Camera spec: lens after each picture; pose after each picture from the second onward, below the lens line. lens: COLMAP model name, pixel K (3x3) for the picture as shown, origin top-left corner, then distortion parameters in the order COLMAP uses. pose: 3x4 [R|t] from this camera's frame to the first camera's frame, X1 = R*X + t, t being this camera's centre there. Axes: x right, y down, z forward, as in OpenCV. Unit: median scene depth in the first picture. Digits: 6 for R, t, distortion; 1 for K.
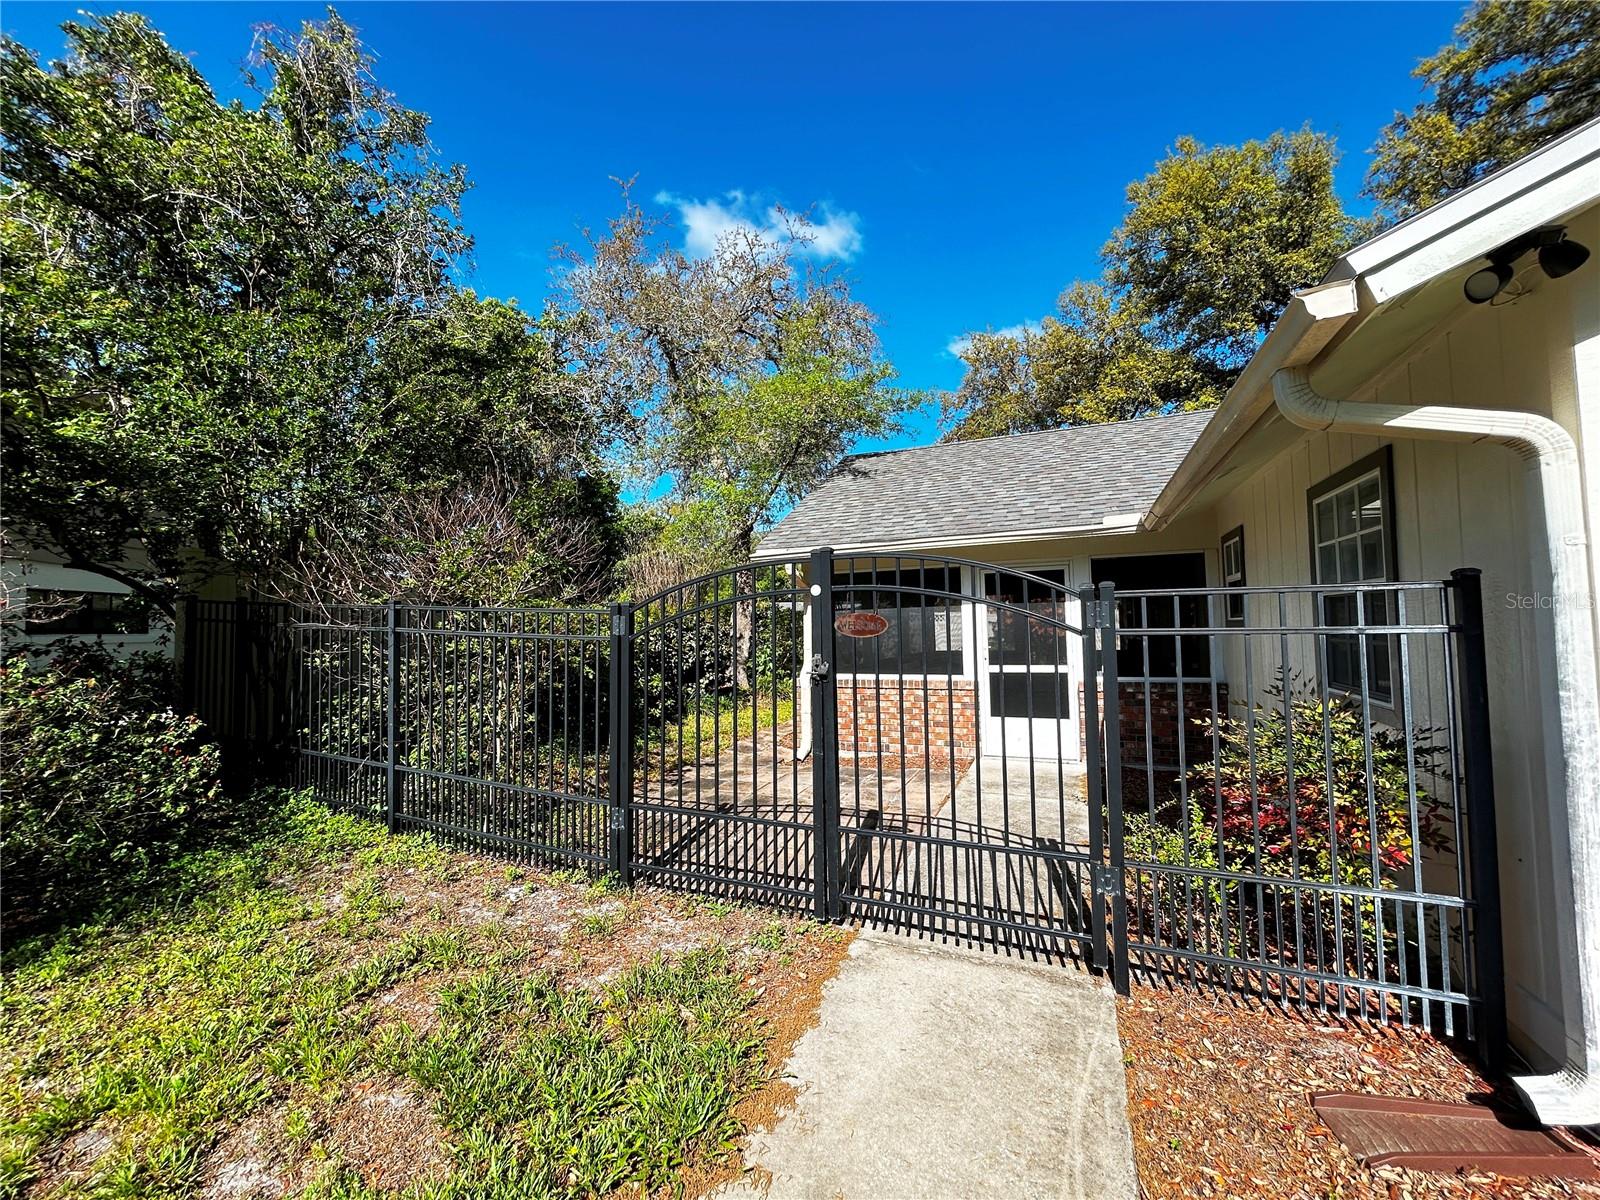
lens RADIAL K [[640.4, 0, 799.5], [0, 640.4, 603.8], [0, 0, 1]] dist [-0.002733, 0.000757]
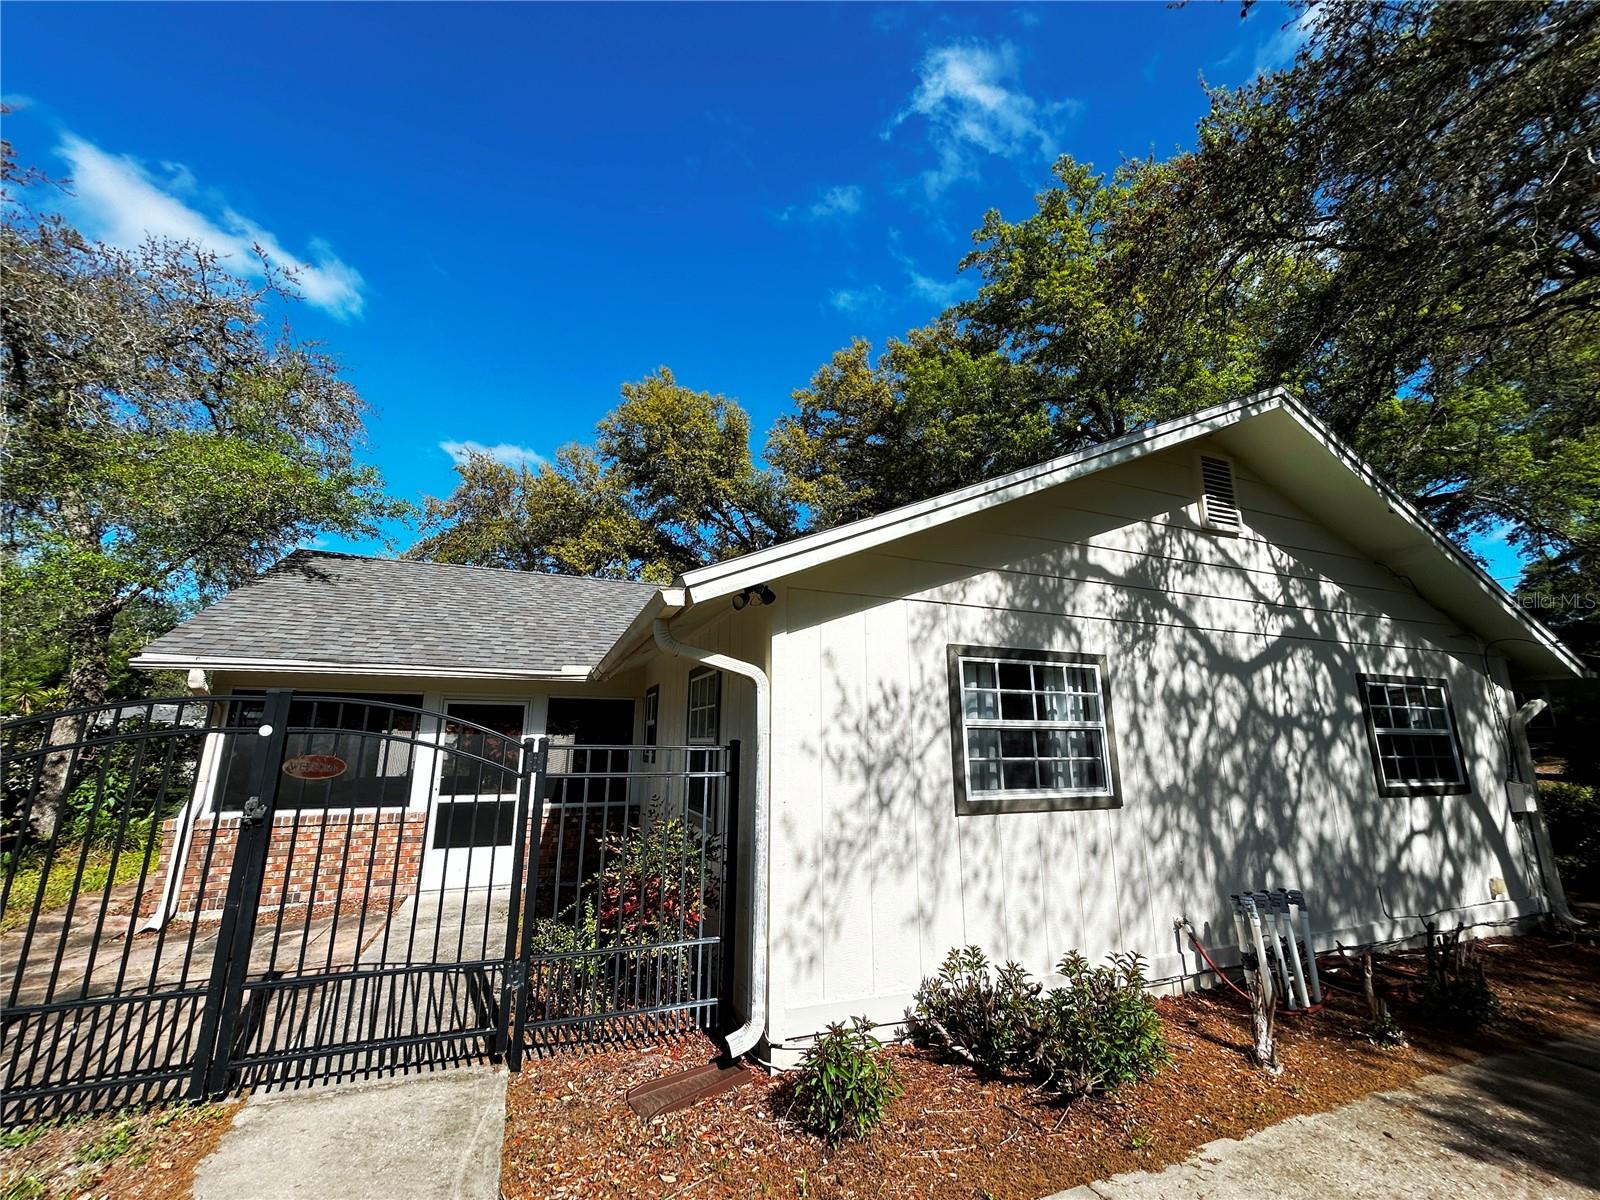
lens RADIAL K [[640.4, 0, 796.1], [0, 640.4, 598.3], [0, 0, 1]] dist [-0.002733, 0.000757]
pose [[0.709617, 0.178796, 0.681525, -0.076650], [-0.047215, 0.977160, -0.207194, -0.040766], [-0.703004, 0.114850, 0.701851, -0.228833]]
